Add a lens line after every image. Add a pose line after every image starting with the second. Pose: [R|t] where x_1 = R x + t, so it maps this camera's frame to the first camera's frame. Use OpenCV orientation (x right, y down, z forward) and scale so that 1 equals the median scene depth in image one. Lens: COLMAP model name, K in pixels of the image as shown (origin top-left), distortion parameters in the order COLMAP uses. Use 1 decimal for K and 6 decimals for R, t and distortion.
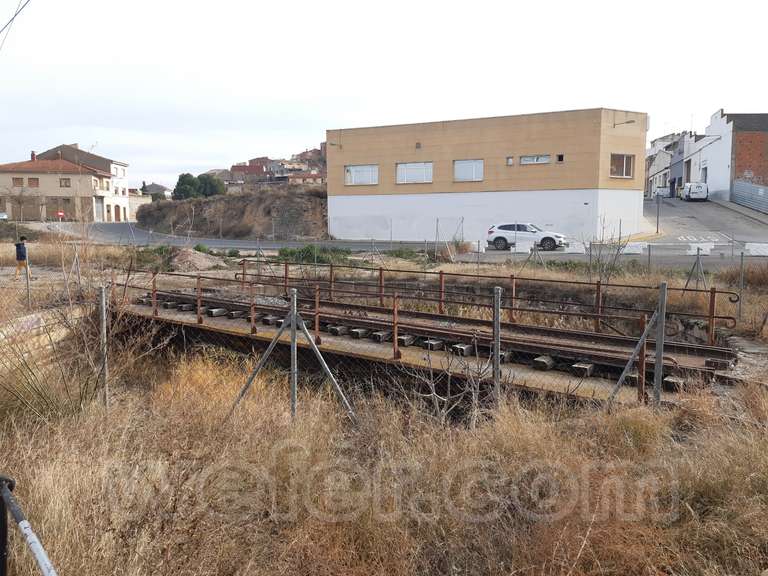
lens RADIAL K [[599.6, 0, 387.5], [0, 599.6, 287.3], [0, 0, 1]] dist [0.064775, -0.098502]
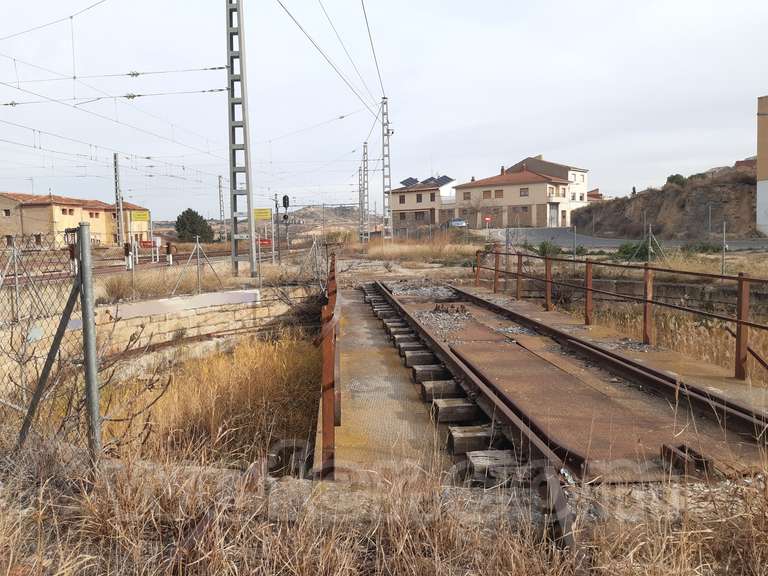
lens RADIAL K [[599.6, 0, 381.6], [0, 599.6, 285.9], [0, 0, 1]] dist [0.064775, -0.098502]
pose [[0.681734, 0.043896, -0.730282, 0.091825], [-0.056361, 0.998383, 0.007398, 0.002599], [0.729426, 0.036116, 0.683106, 0.074277]]
